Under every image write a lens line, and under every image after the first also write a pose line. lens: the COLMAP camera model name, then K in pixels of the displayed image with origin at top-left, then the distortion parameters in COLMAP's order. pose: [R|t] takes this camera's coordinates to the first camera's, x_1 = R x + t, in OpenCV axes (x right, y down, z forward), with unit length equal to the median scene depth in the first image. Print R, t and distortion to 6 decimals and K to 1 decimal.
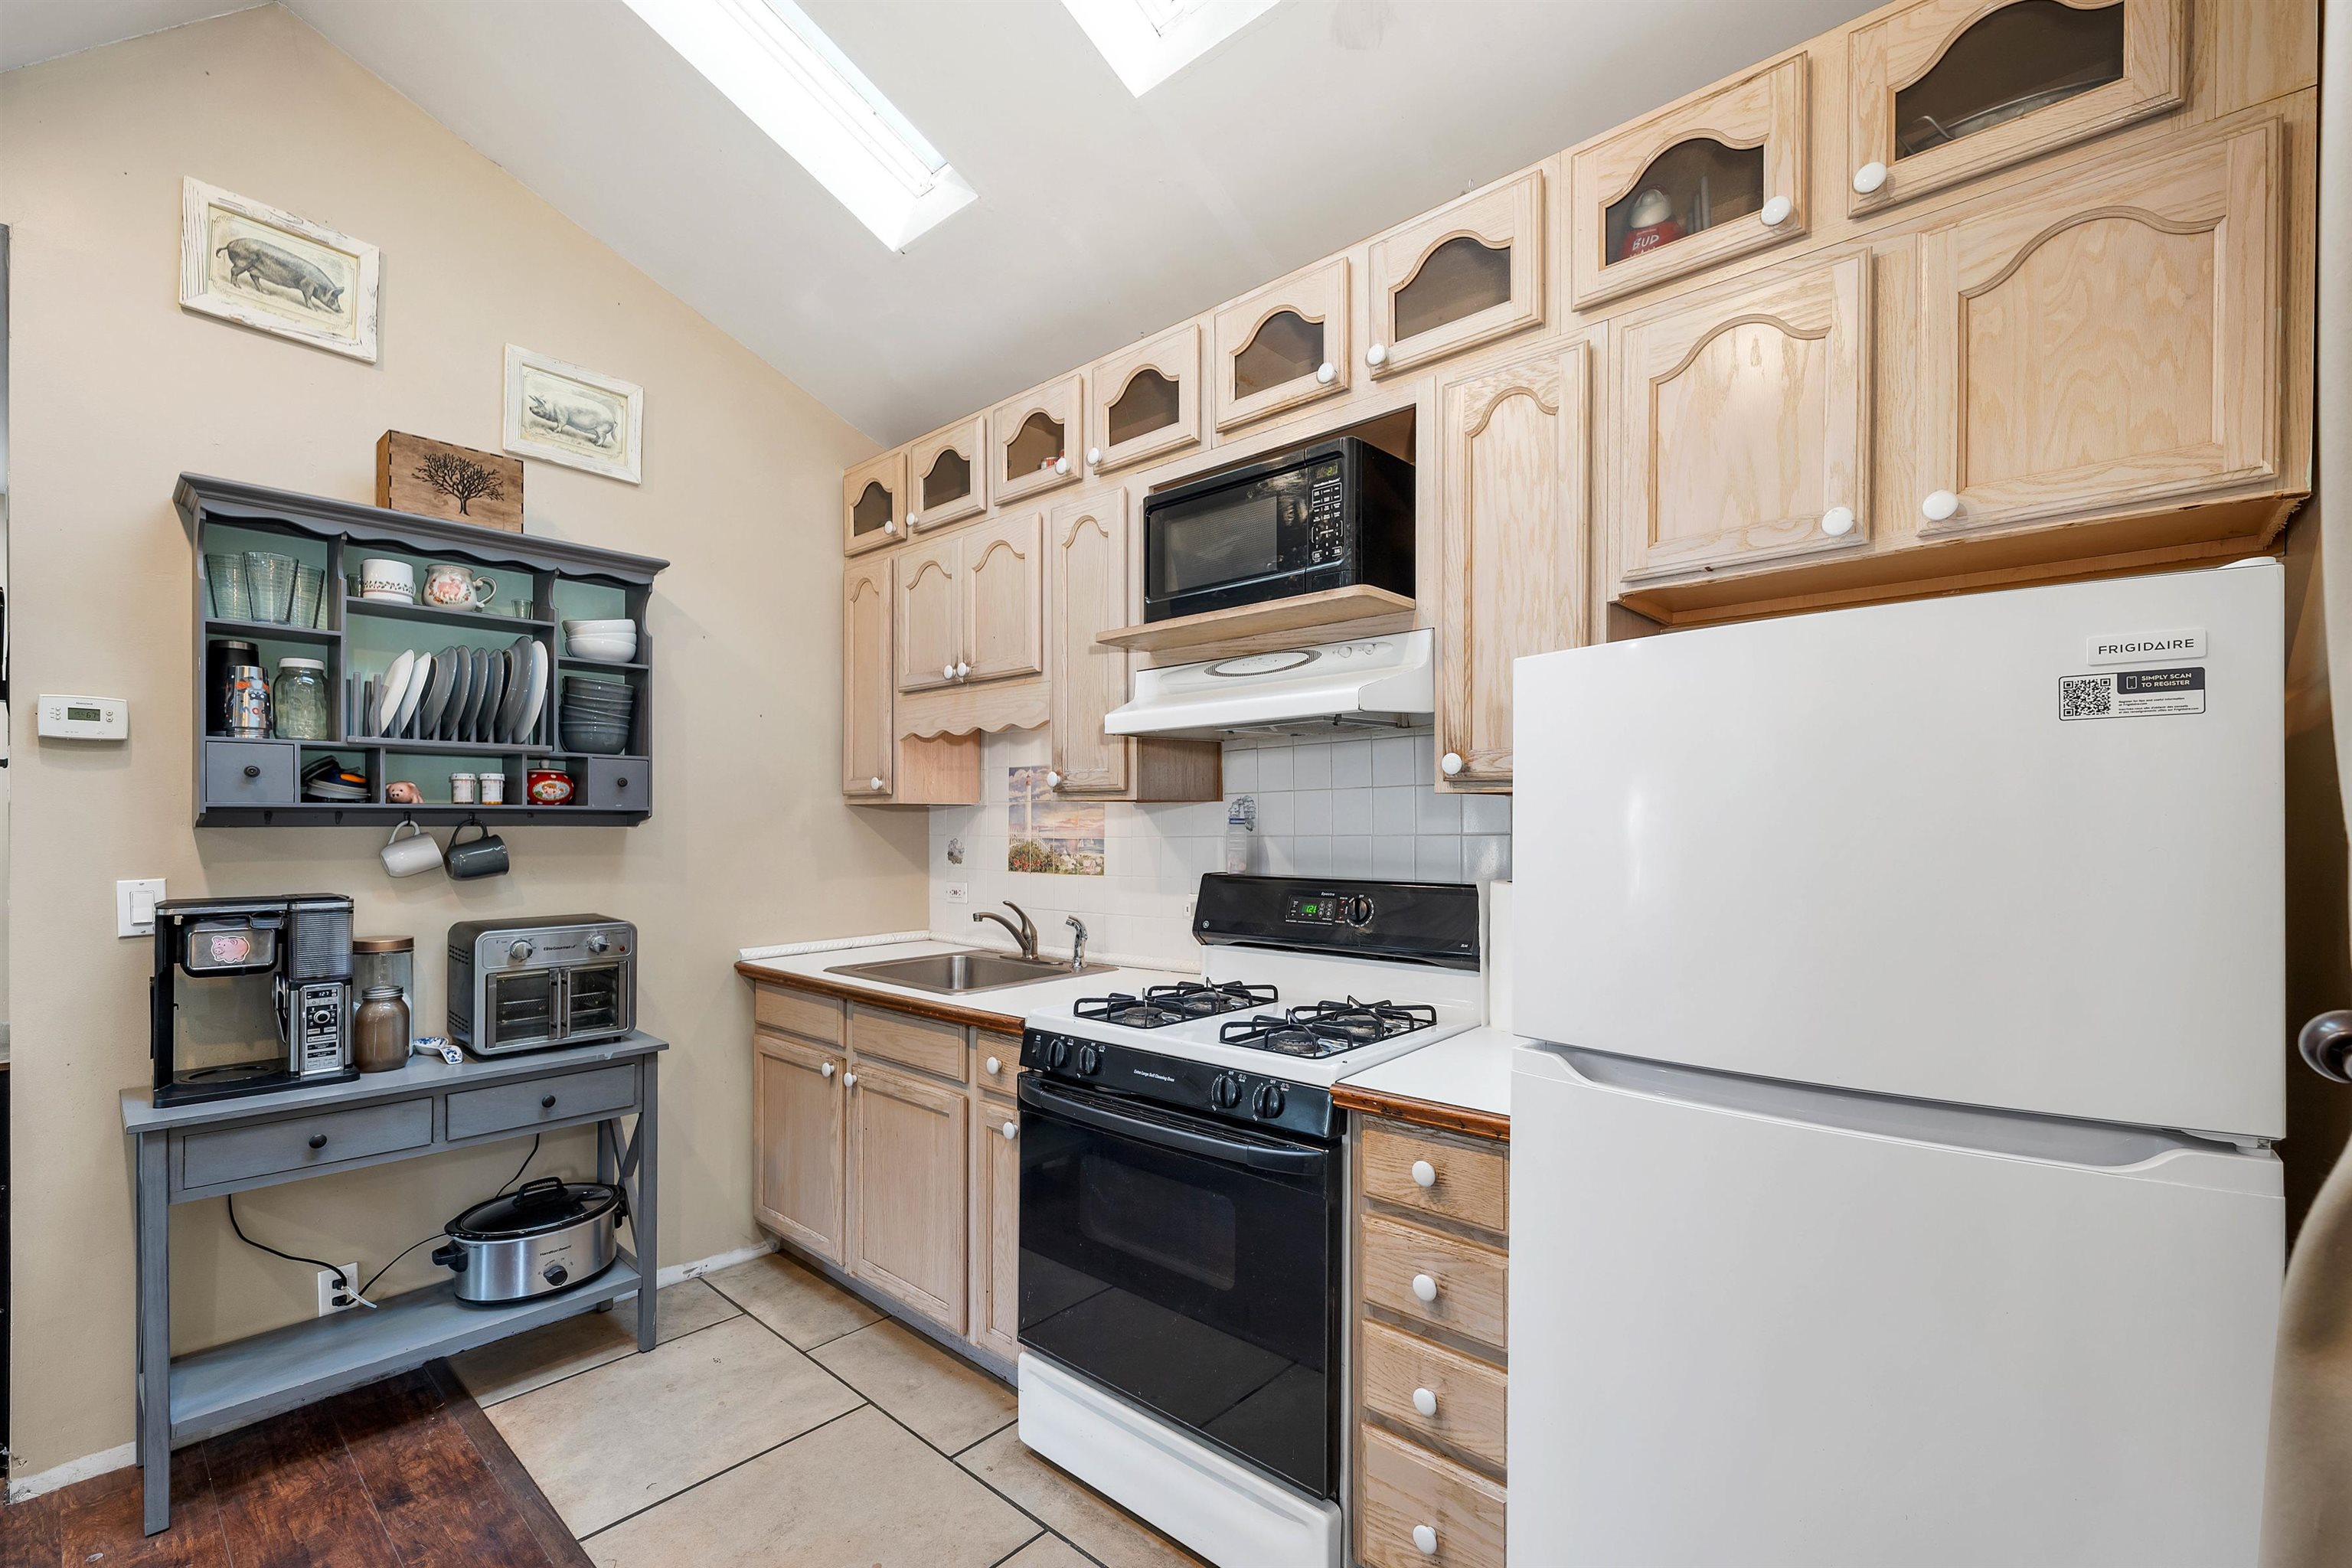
lens RADIAL K [[1010.3, 0, 1179.9], [0, 1010.3, 829.3], [0, 0, 1]] dist [0.002858, 0.000371]
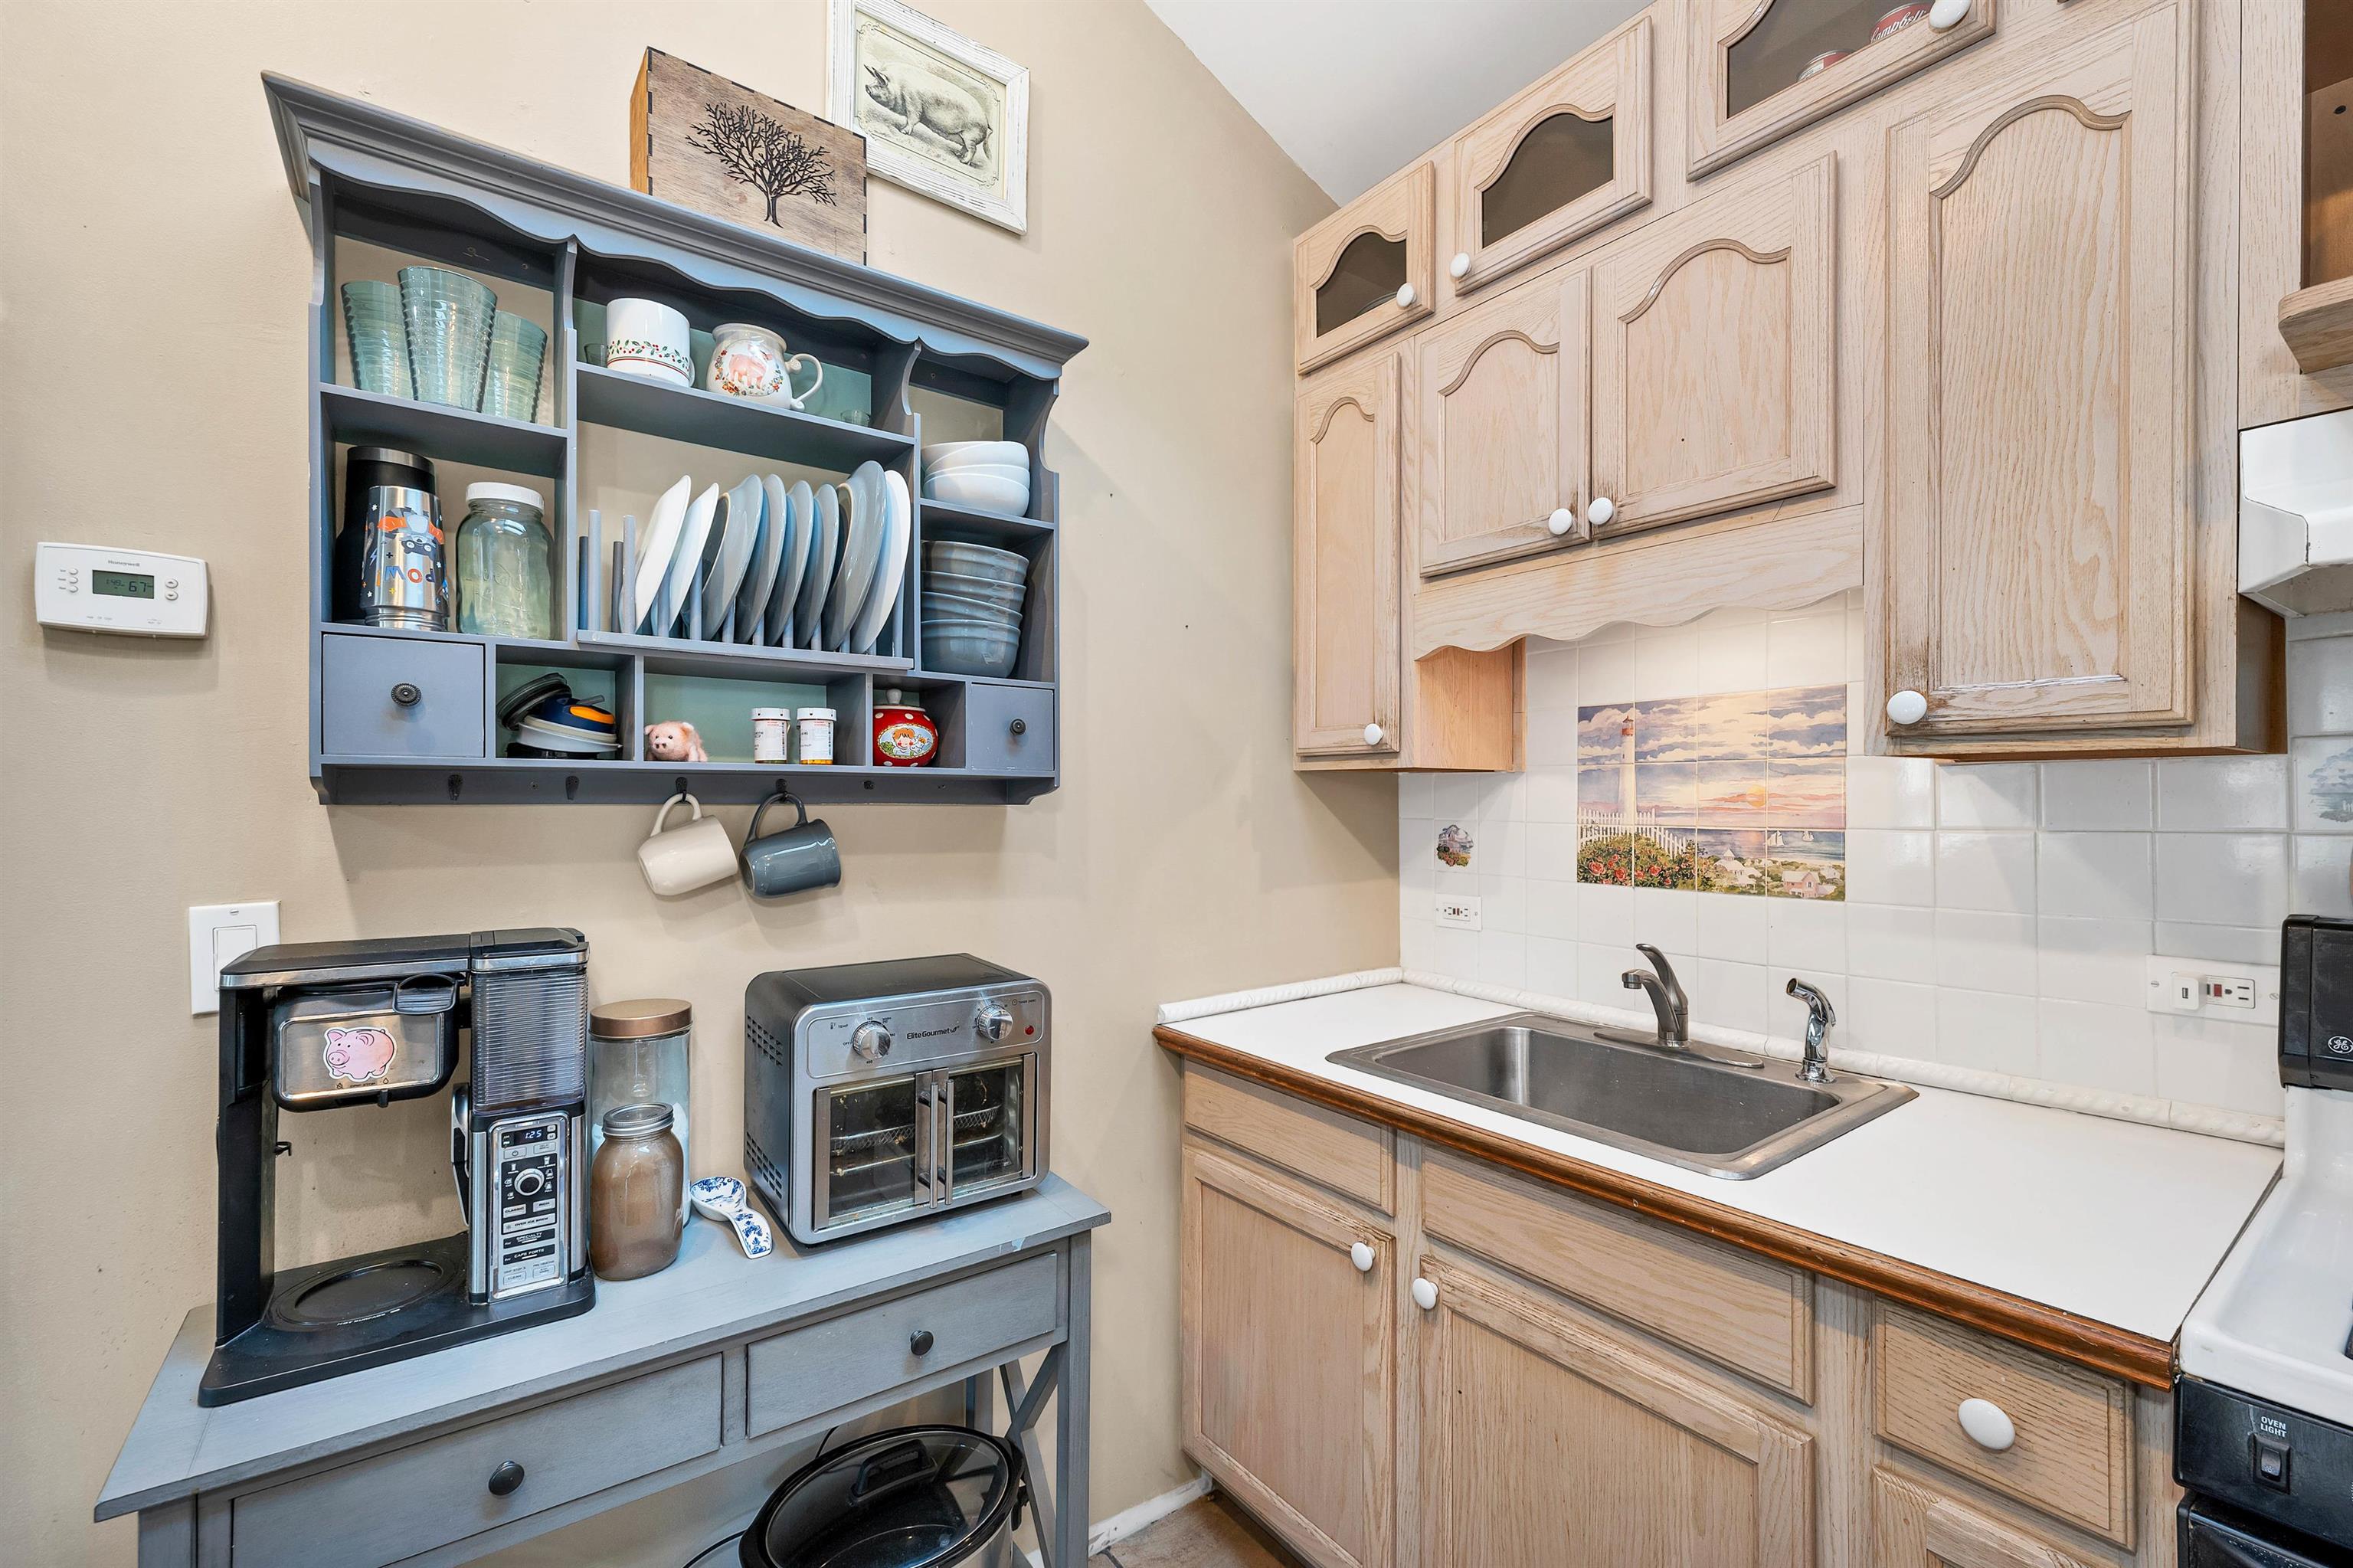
lens RADIAL K [[1007.2, 0, 1166.4], [0, 1007.2, 813.6], [0, 0, 1]] dist [0.010403, 0.000660]
pose [[0.977554, 0.005284, -0.210618, -0.379889], [-0.003916, 0.999968, 0.006912, -0.002388], [0.210648, -0.005933, 0.977544, 0.505797]]
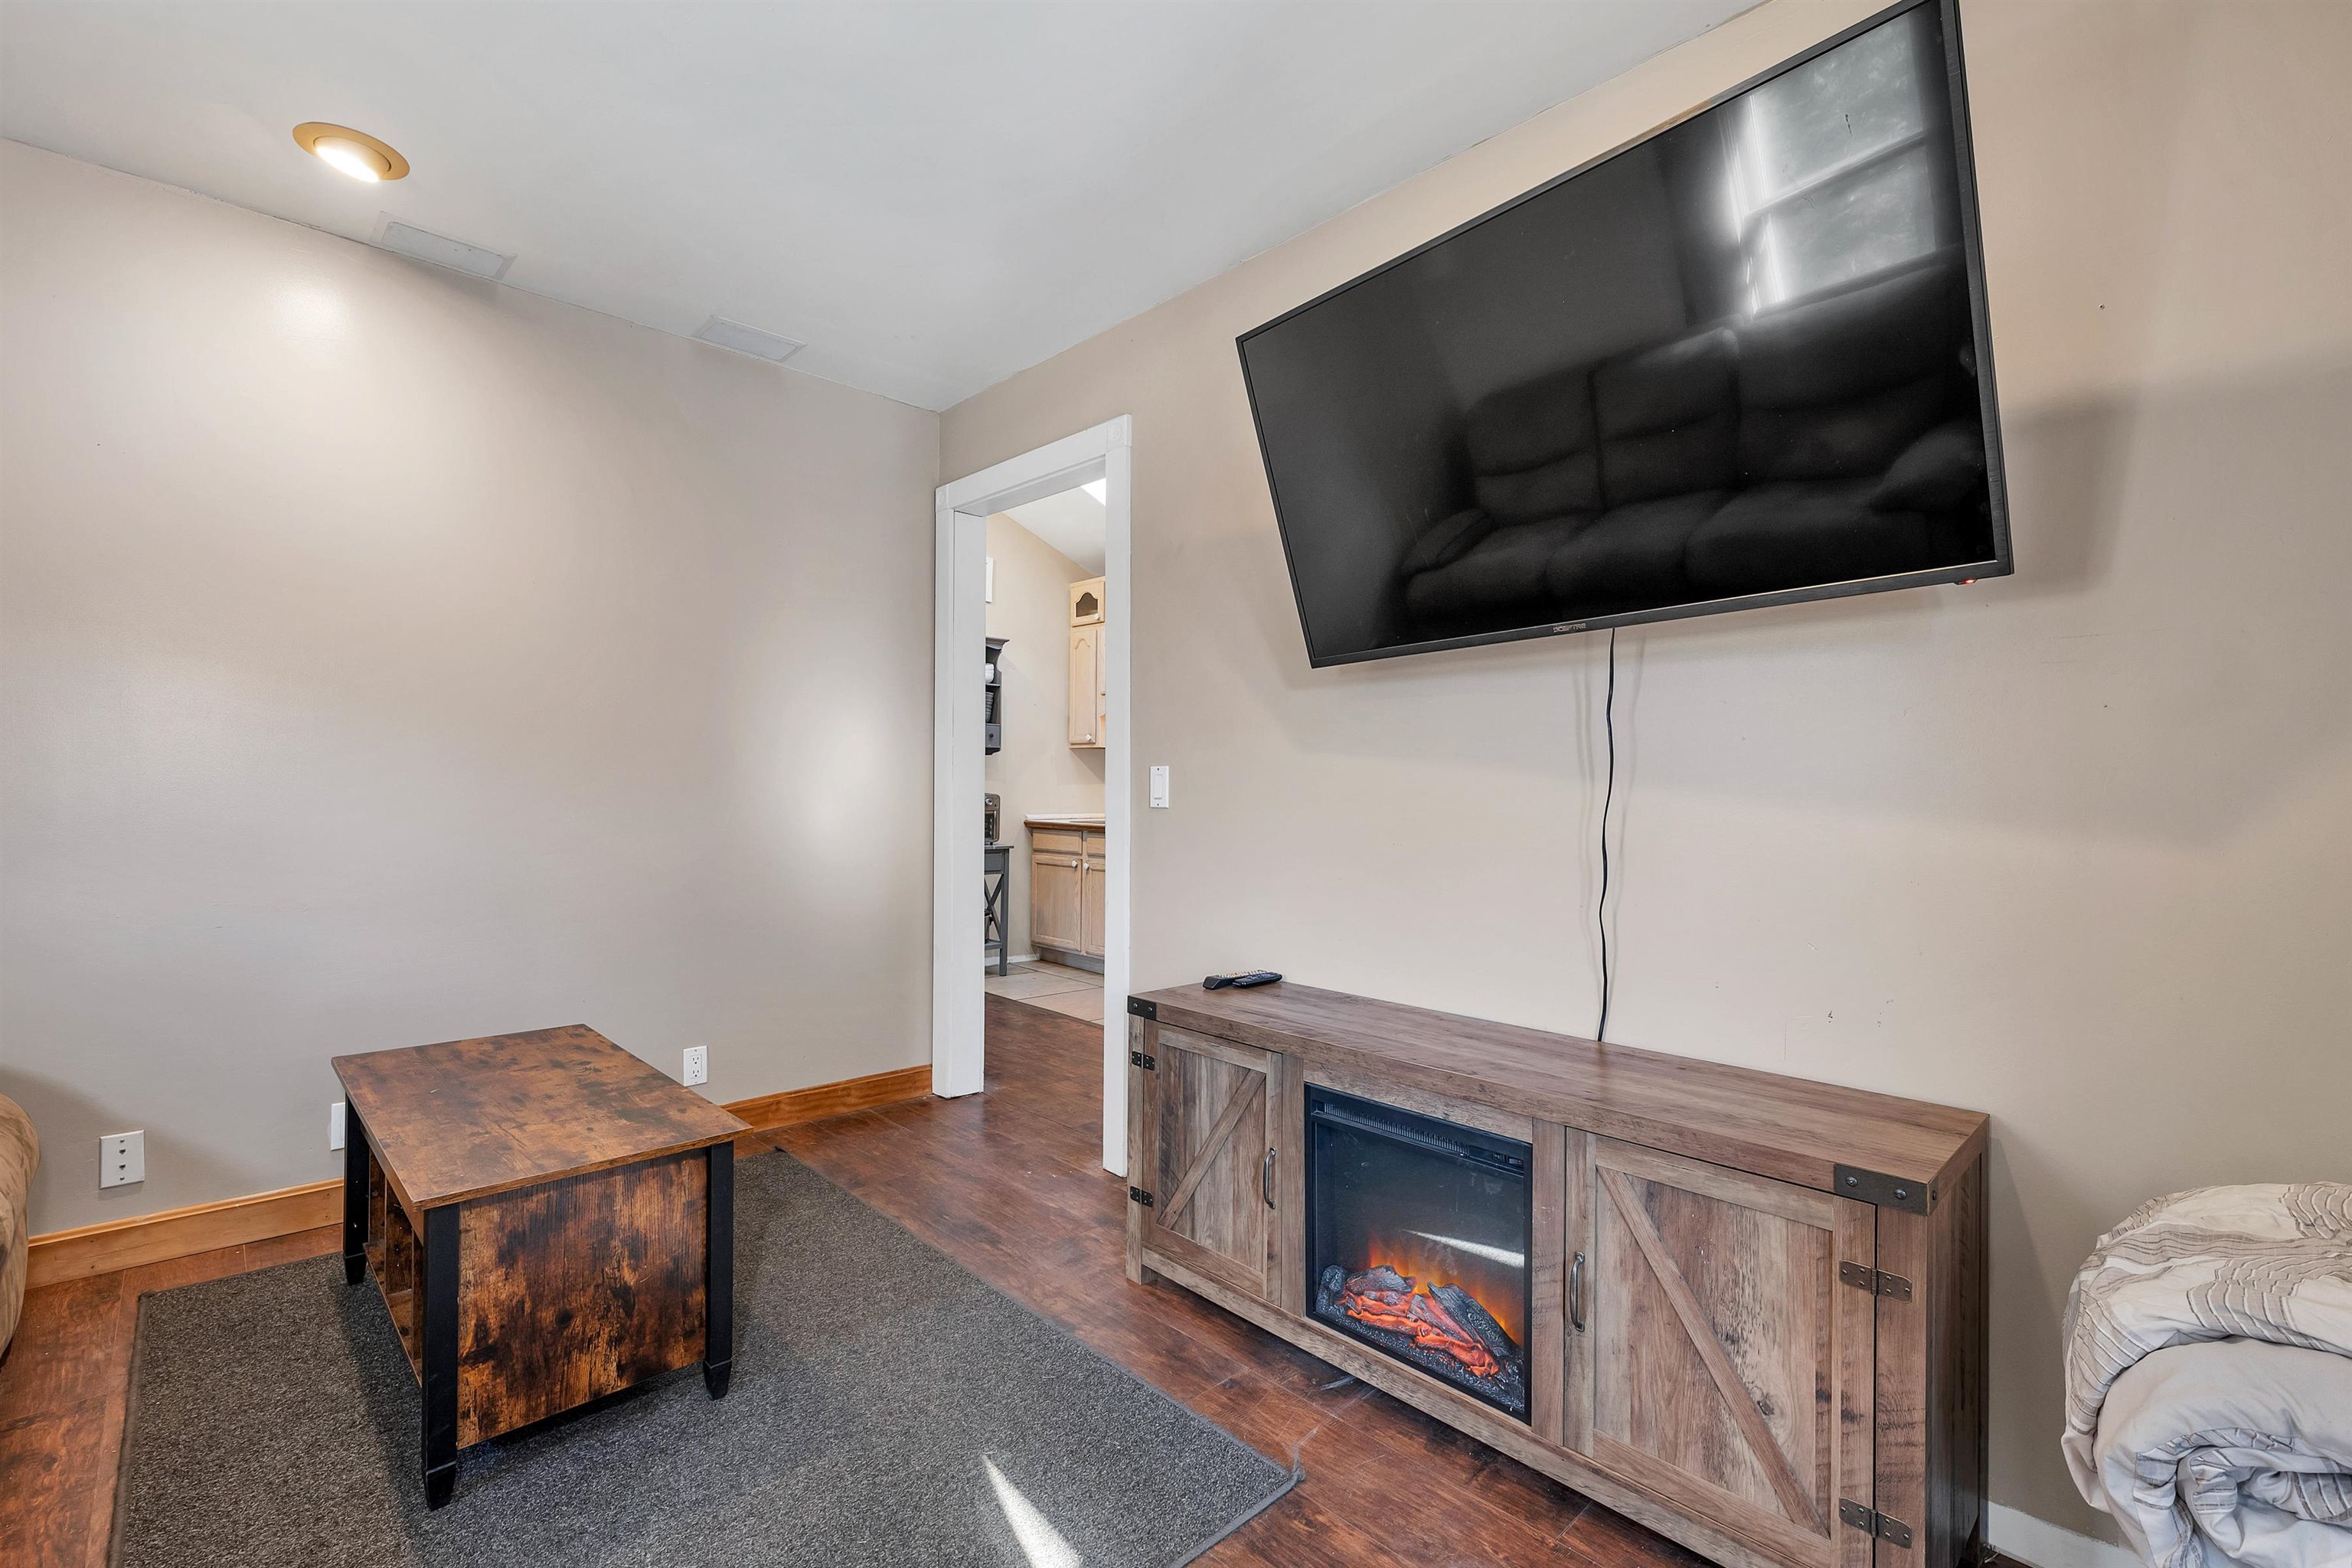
lens RADIAL K [[1015.3, 0, 1176.0], [0, 1015.3, 784.0], [0, 0, 1]] dist [0.000613, 0.000095]
pose [[0.996375, 0.010435, -0.084430, 0.078455], [-0.011073, 0.999914, -0.007086, 0.083317], [0.084349, 0.007995, 0.996404, -1.408660]]
